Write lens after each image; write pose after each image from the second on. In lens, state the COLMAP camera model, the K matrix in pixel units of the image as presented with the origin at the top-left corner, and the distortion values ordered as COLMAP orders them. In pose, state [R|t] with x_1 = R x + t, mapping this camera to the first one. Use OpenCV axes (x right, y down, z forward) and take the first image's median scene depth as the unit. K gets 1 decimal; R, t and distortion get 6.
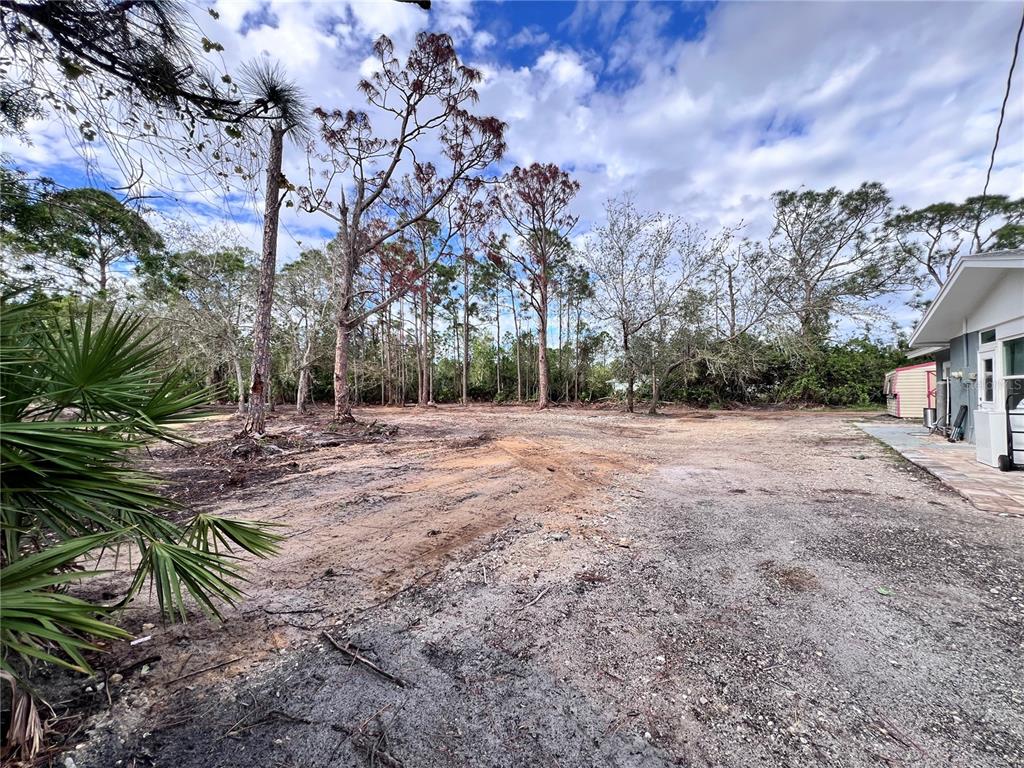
lens RADIAL K [[410.0, 0, 516.0], [0, 410.0, 386.1], [0, 0, 1]] dist [-0.003708, 0.001178]
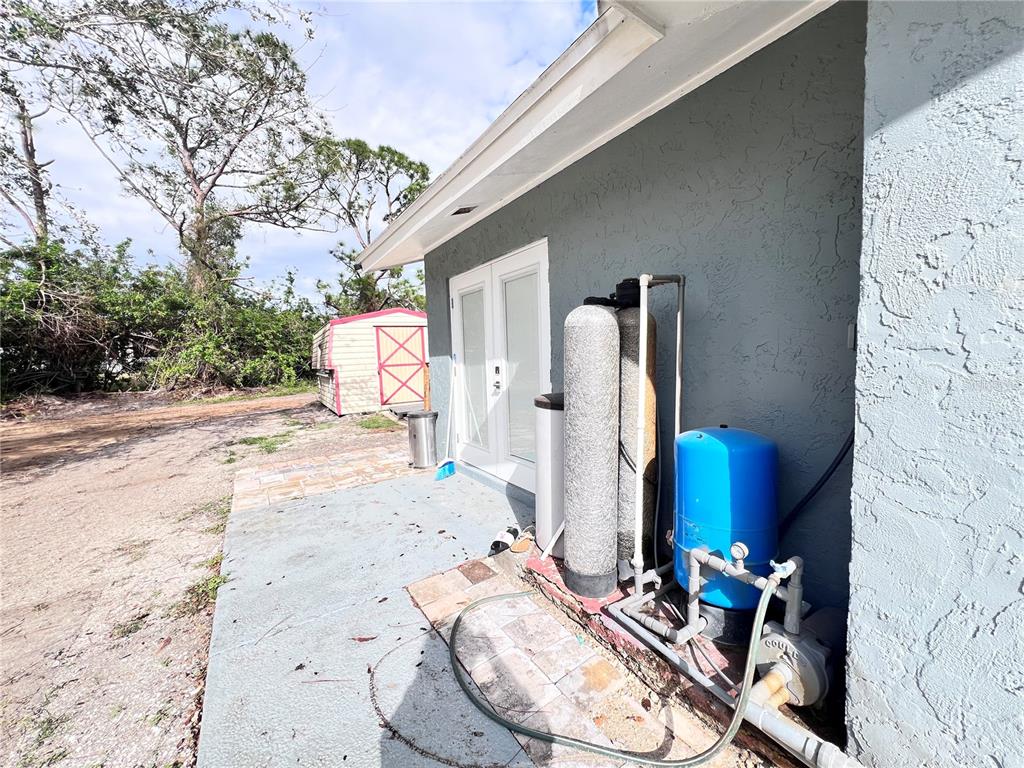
lens RADIAL K [[410.0, 0, 512.3], [0, 410.0, 383.2], [0, 0, 1]] dist [-0.003708, 0.001178]
pose [[0.376290, -0.071181, 0.923764, 0.224766], [0.017995, 0.997418, 0.069526, 0.001879], [-0.926327, -0.009538, 0.376599, 0.249595]]
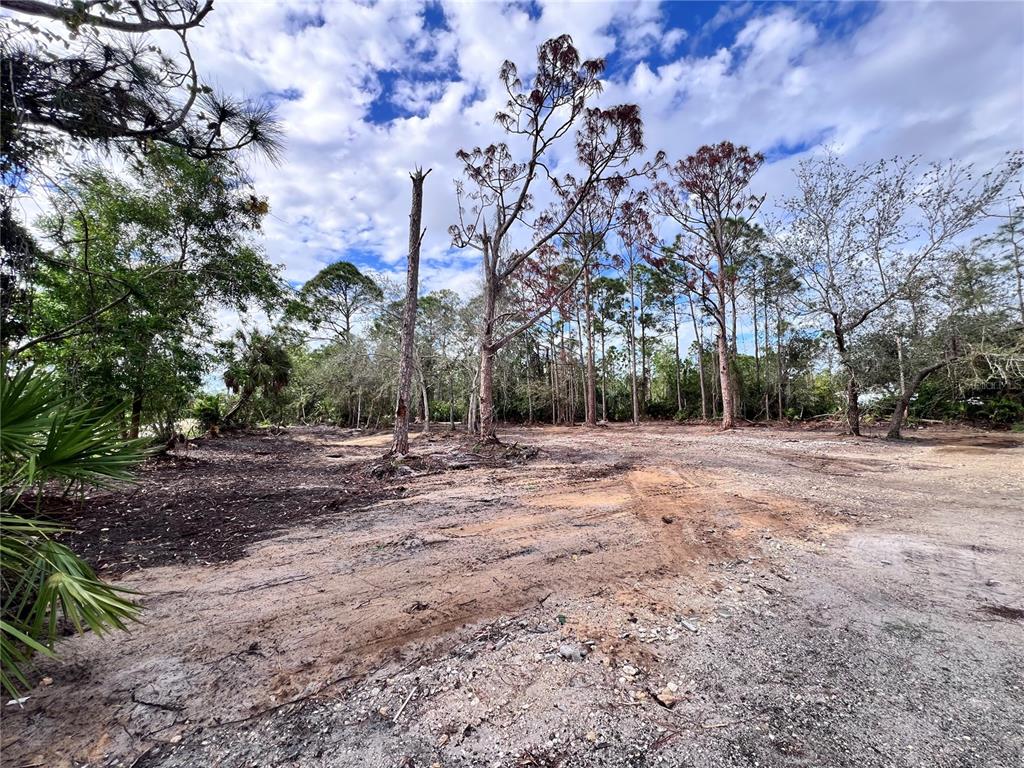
lens RADIAL K [[410.0, 0, 517.4], [0, 410.0, 386.4], [0, 0, 1]] dist [-0.003708, 0.001178]
pose [[0.898073, -0.037917, -0.438208, 0.061258], [0.020323, 0.998790, -0.044773, -0.004175], [0.439376, 0.031304, 0.897758, 0.069742]]
